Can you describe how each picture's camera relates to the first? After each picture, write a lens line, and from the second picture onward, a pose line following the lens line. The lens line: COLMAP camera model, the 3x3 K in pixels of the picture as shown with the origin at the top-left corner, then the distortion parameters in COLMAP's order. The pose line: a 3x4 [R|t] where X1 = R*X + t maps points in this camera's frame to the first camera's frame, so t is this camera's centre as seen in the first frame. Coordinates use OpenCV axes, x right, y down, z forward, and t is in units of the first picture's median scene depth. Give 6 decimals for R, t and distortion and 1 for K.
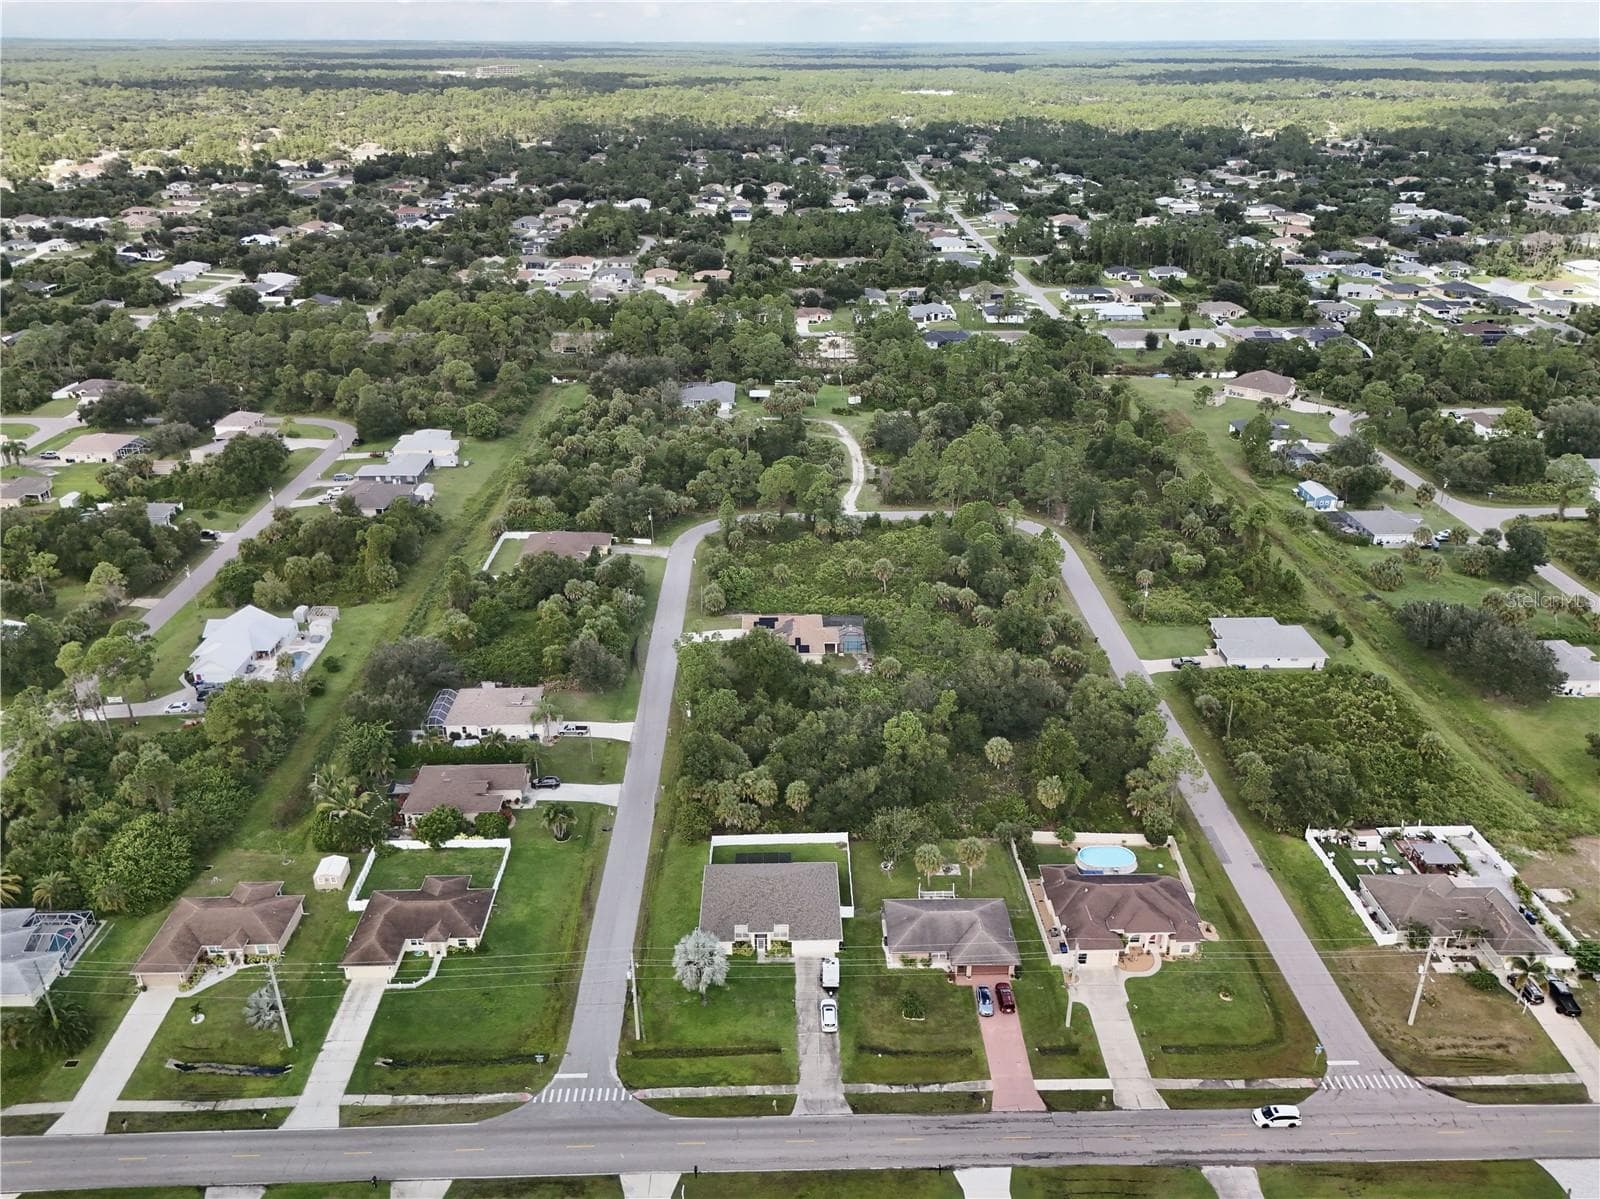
lens RADIAL K [[1195.4, 0, 803.7], [0, 1195.4, 603.6], [0, 0, 1]] dist [0.097340, -0.125624]
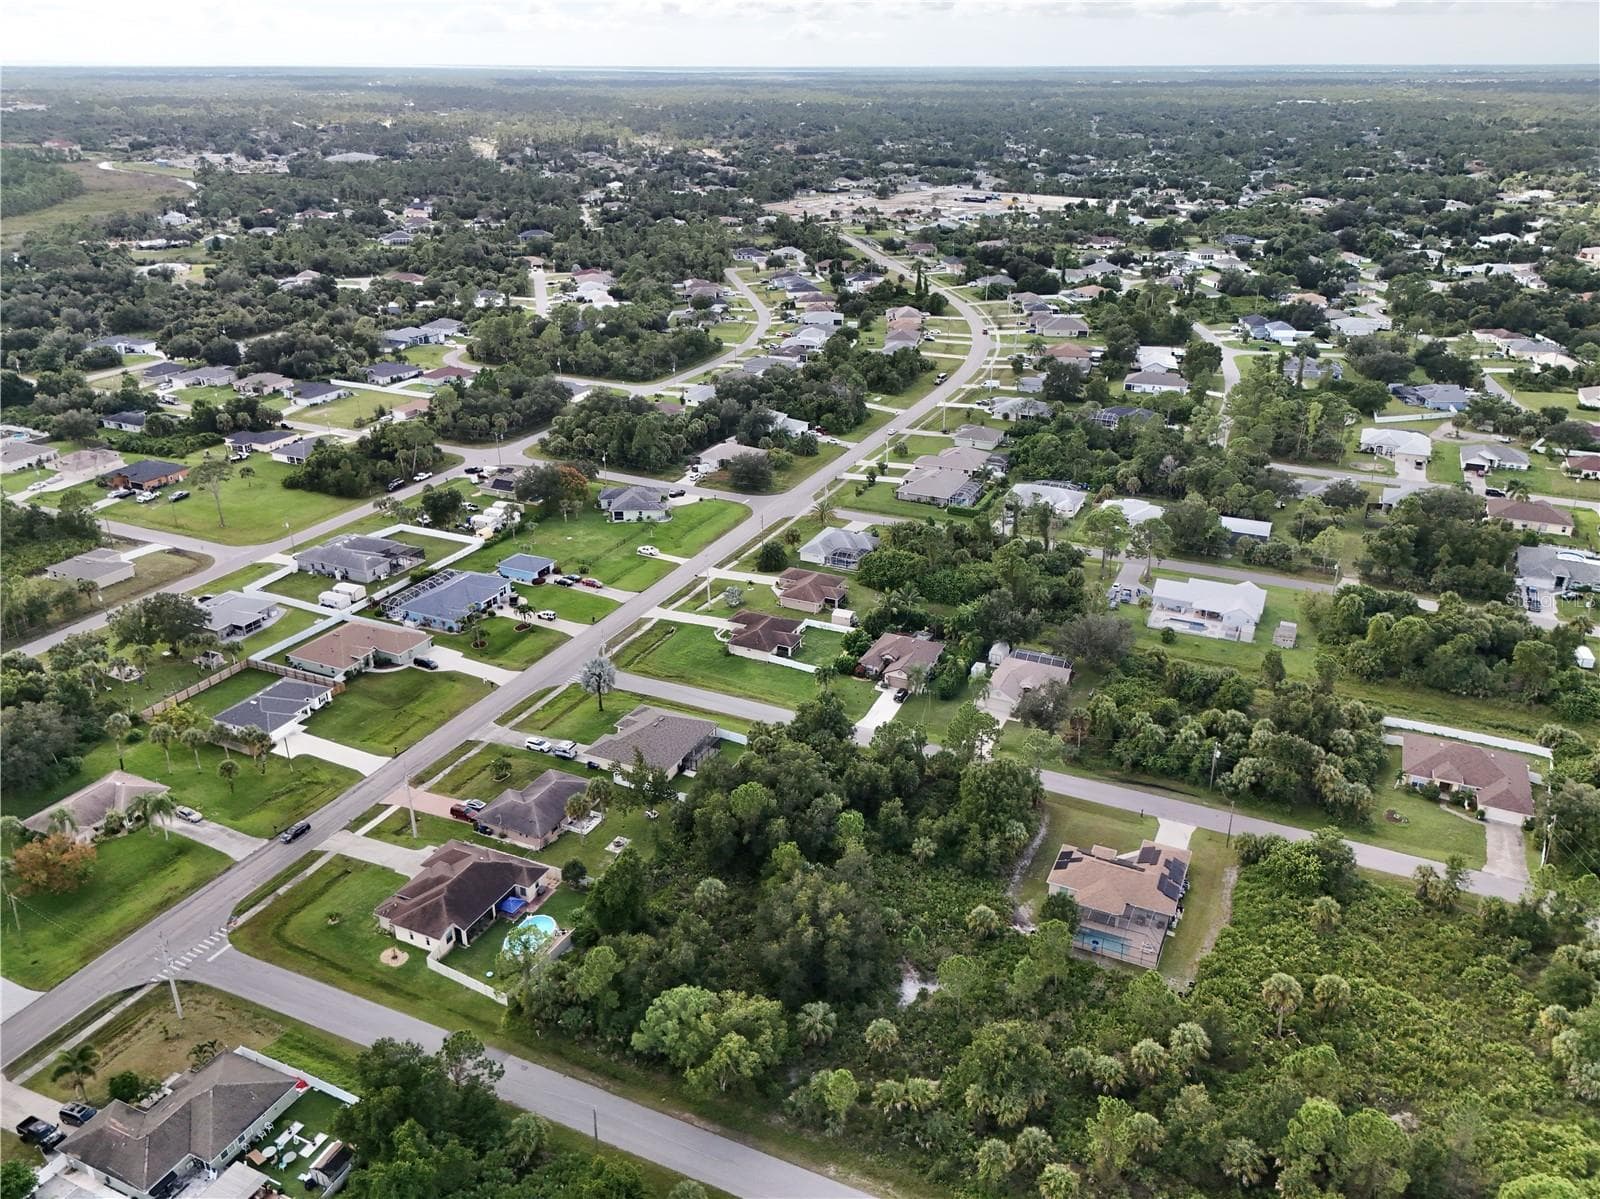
lens RADIAL K [[1190.0, 0, 805.3], [0, 1190.0, 605.3], [0, 0, 1]] dist [0.093882, -0.121533]
pose [[-0.445125, 0.367863, -0.816419, 0.791427], [-0.380024, 0.747945, 0.544206, -0.546584], [0.810830, 0.552499, -0.193133, 1.168657]]
